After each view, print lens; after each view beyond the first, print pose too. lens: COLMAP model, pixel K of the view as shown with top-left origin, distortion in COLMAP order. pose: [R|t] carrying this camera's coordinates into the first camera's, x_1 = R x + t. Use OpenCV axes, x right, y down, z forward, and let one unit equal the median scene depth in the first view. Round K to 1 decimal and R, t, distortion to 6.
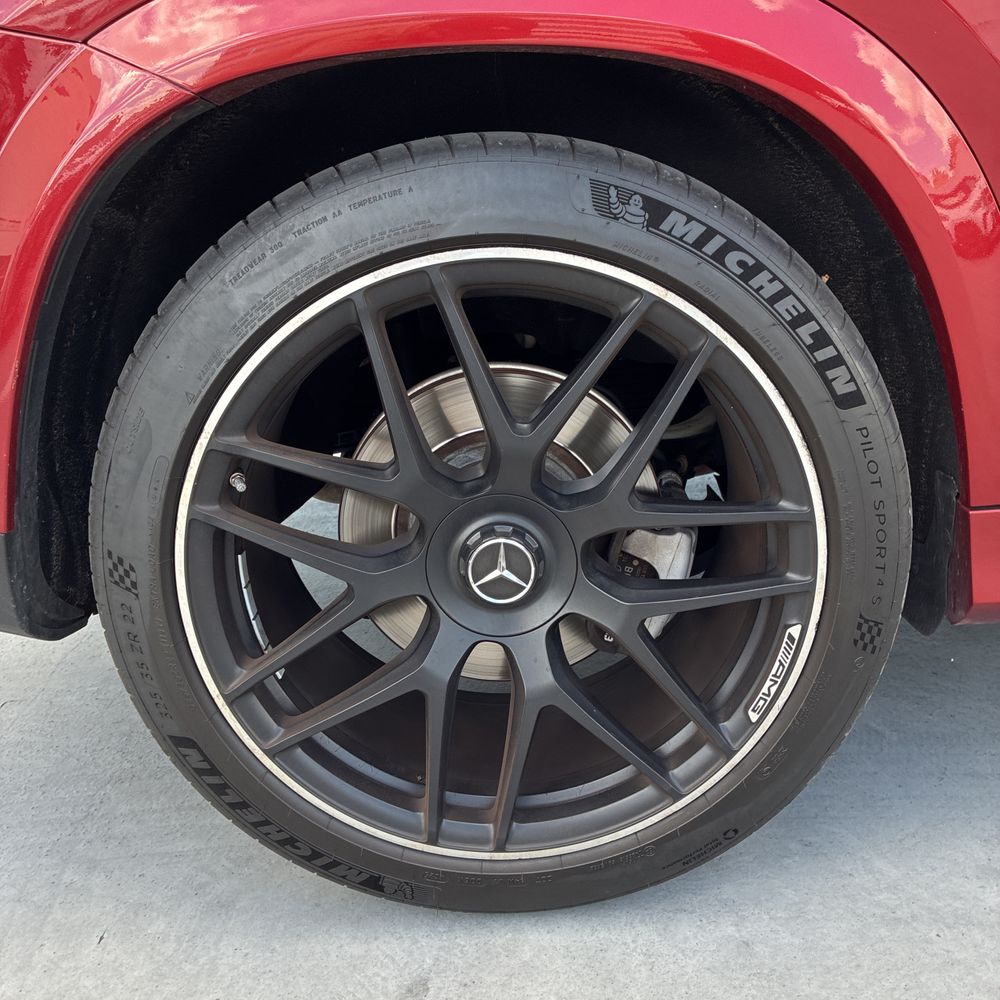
lens RADIAL K [[1021.0, 0, 503.5], [0, 1021.0, 469.2], [0, 0, 1]] dist [0.016611, 0.000000]
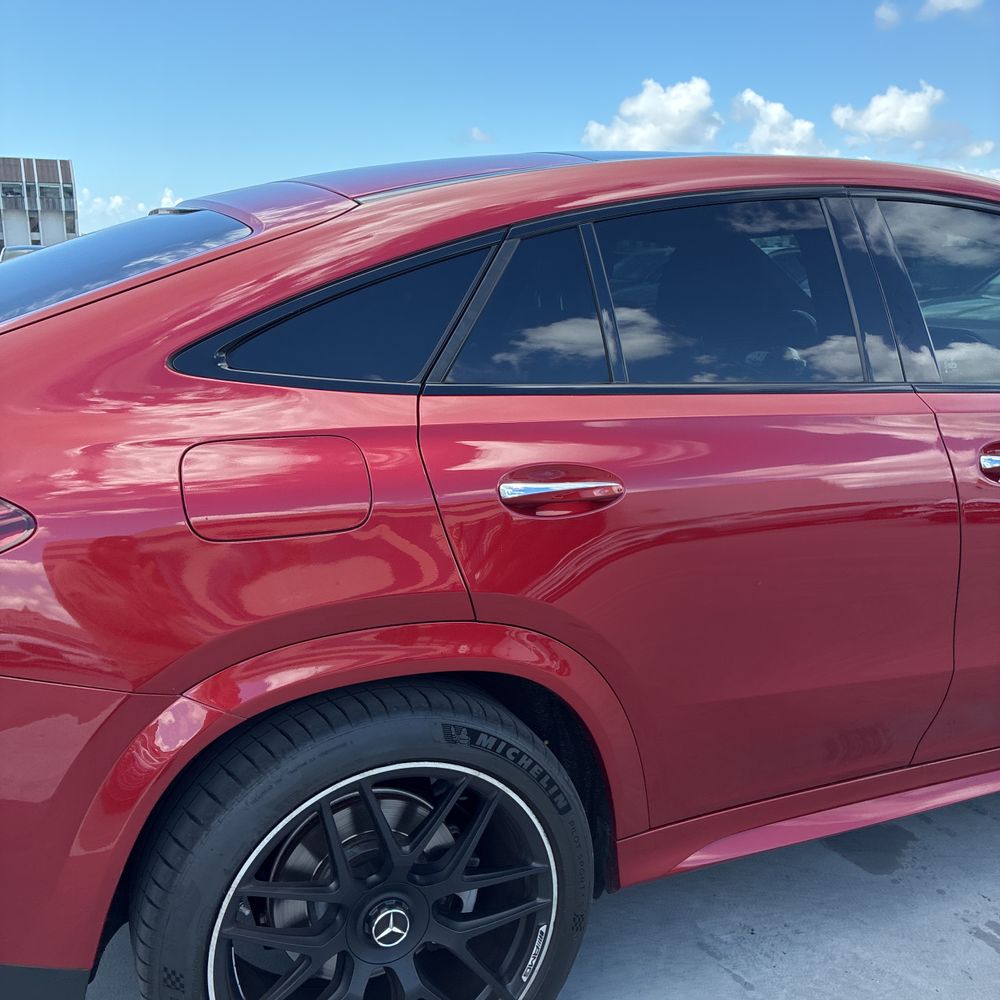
lens RADIAL K [[1021.0, 0, 495.4], [0, 1021.0, 499.3], [0, 0, 1]] dist [0.016611, 0.000000]
pose [[0.919558, -0.040171, 0.390895, -0.522786], [0.072343, 0.995064, -0.067924, -0.528658], [-0.386237, 0.090739, 0.917925, -0.800142]]
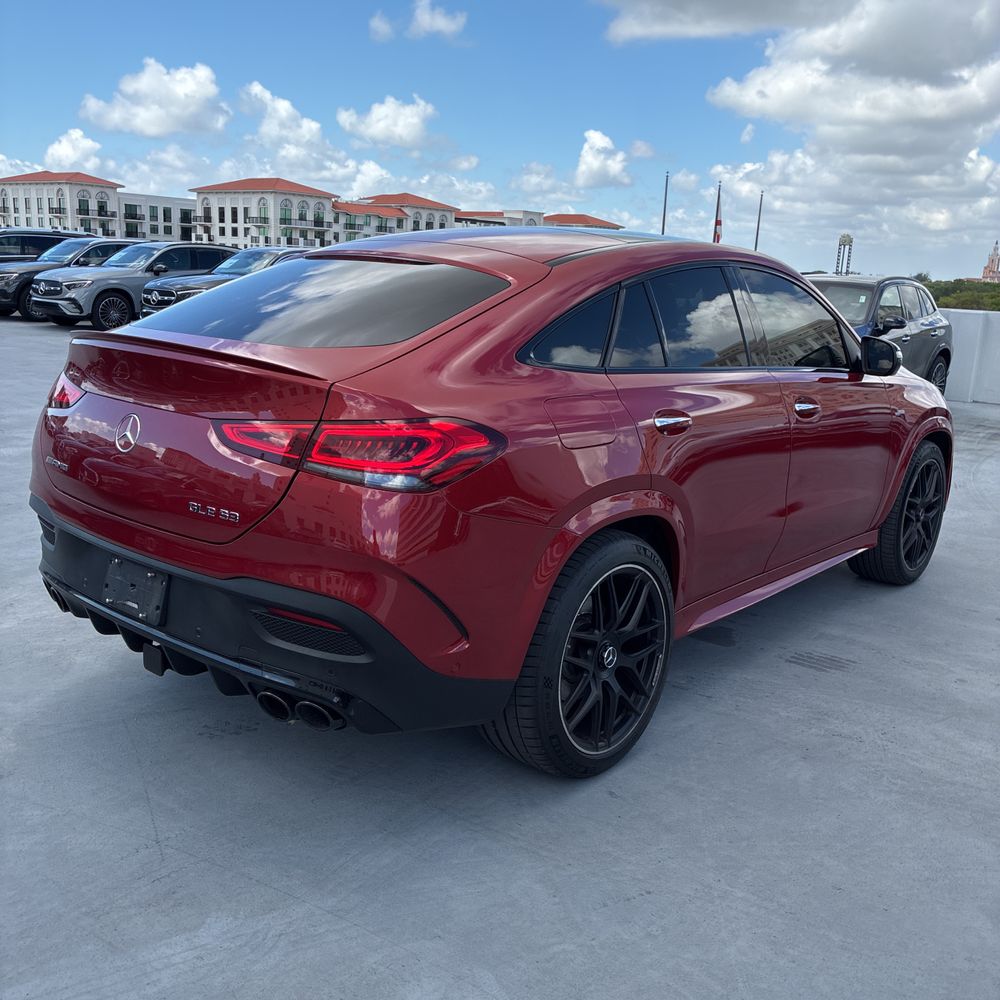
lens RADIAL K [[1021.0, 0, 511.3], [0, 1021.0, 508.6], [0, 0, 1]] dist [0.016611, 0.000000]
pose [[0.638896, -0.101391, 0.762582, -2.806183], [0.154814, 0.987942, 0.001649, -0.450822], [-0.753554, 0.117005, 0.646889, -0.997608]]
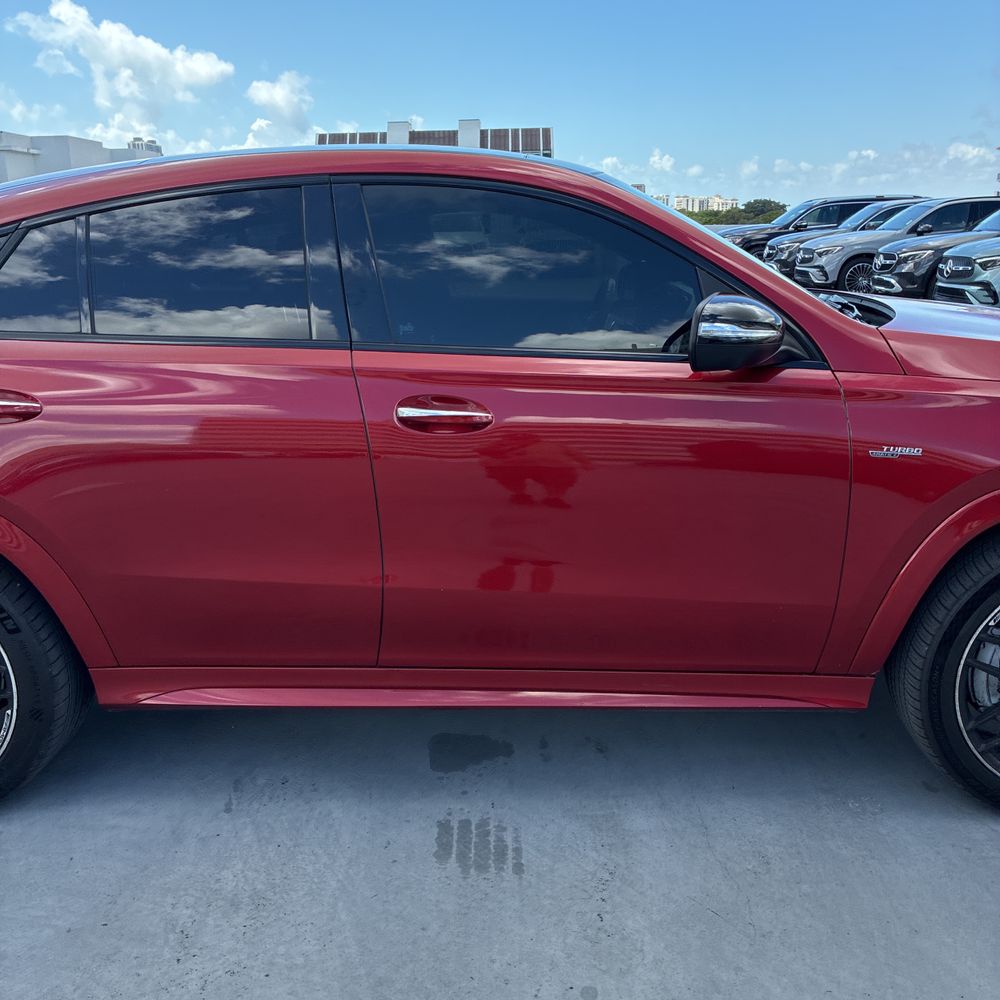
lens RADIAL K [[1021.0, 0, 486.8], [0, 1021.0, 507.7], [0, 0, 1]] dist [0.016611, 0.000000]
pose [[0.998342, 0.036571, -0.044456, 1.726961], [-0.037854, 0.998881, -0.028352, -0.371267], [0.043369, 0.029987, 0.998609, -1.758936]]
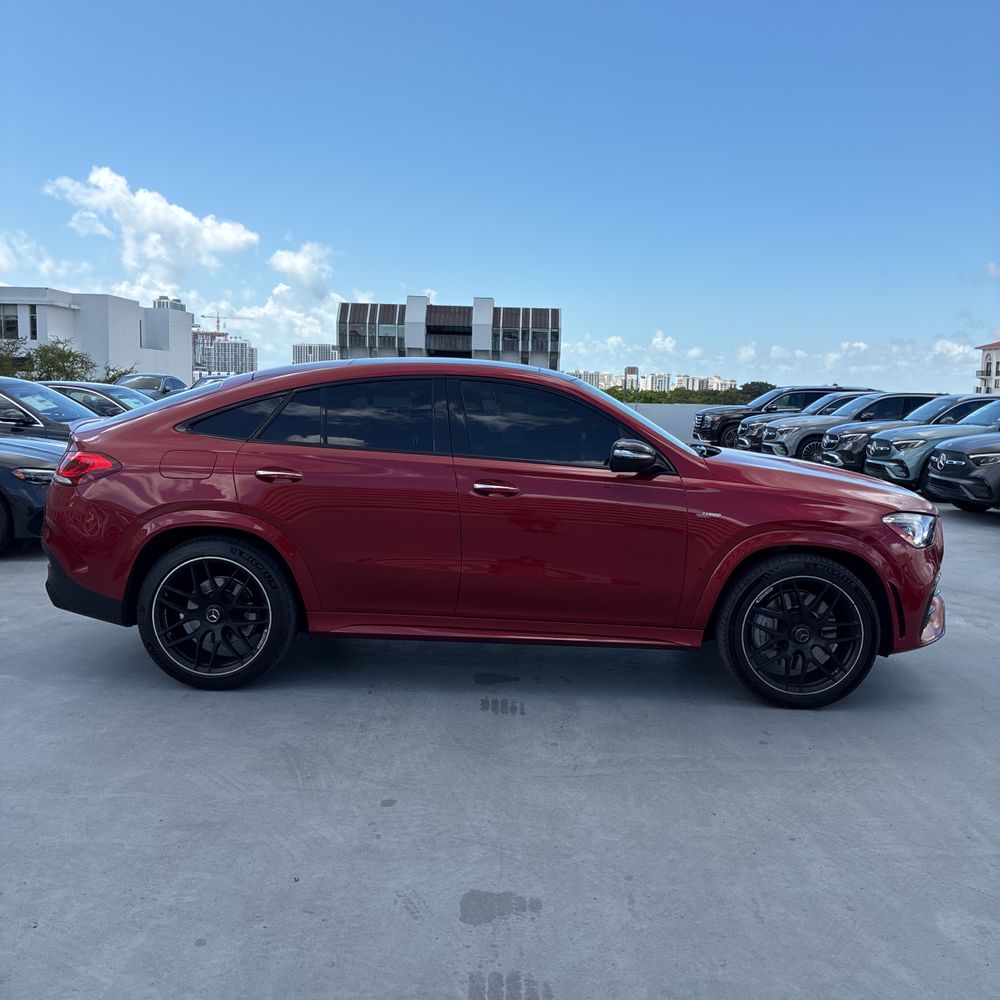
lens RADIAL K [[1021.0, 0, 513.5], [0, 1021.0, 494.9], [0, 0, 1]] dist [0.016611, 0.000000]
pose [[0.996891, 0.074025, -0.026998, 1.737163], [-0.077931, 0.976886, -0.199049, 0.446343], [0.011639, 0.200534, 0.979618, -4.546508]]
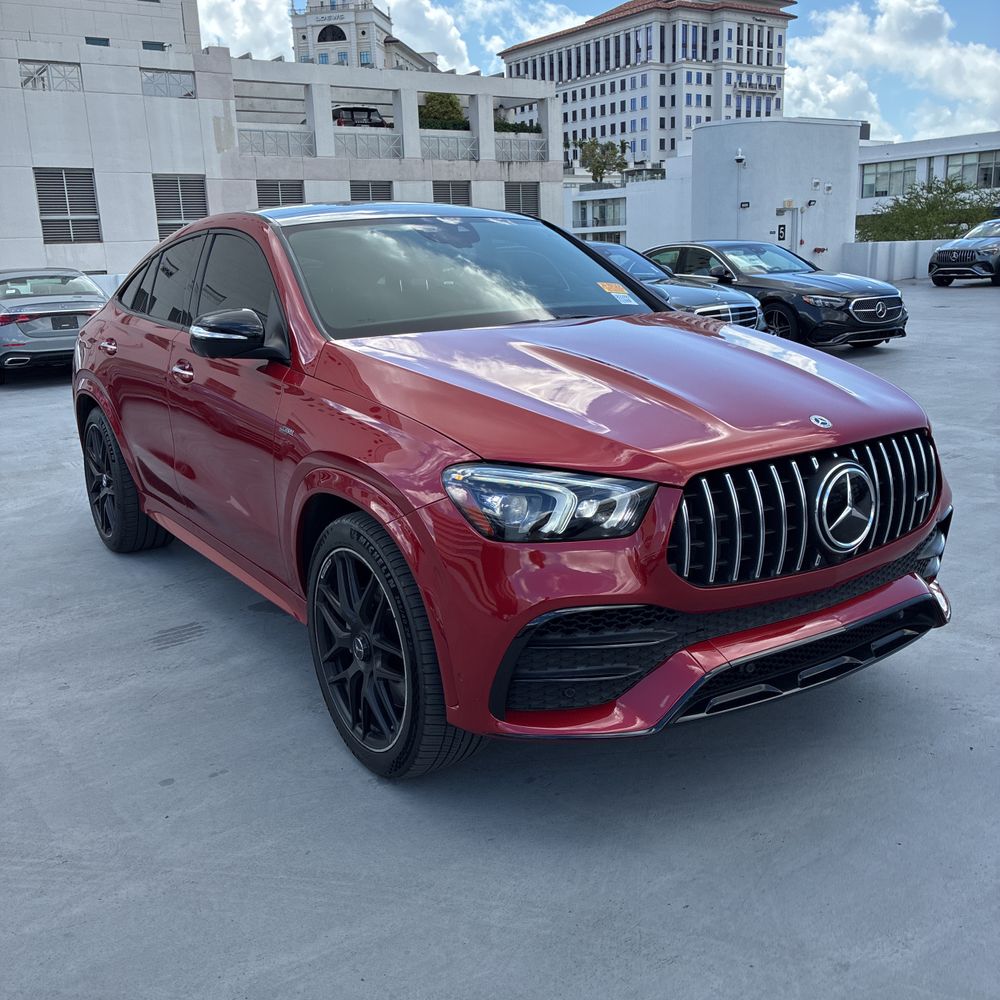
lens RADIAL K [[1021.0, 0, 471.6], [0, 1021.0, 496.8], [0, 0, 1]] dist [0.016611, 0.000000]
pose [[0.535864, 0.222312, -0.814510, 5.915003], [-0.240263, 0.964978, 0.105312, -0.927734], [0.809397, 0.139264, 0.570511, -0.582435]]
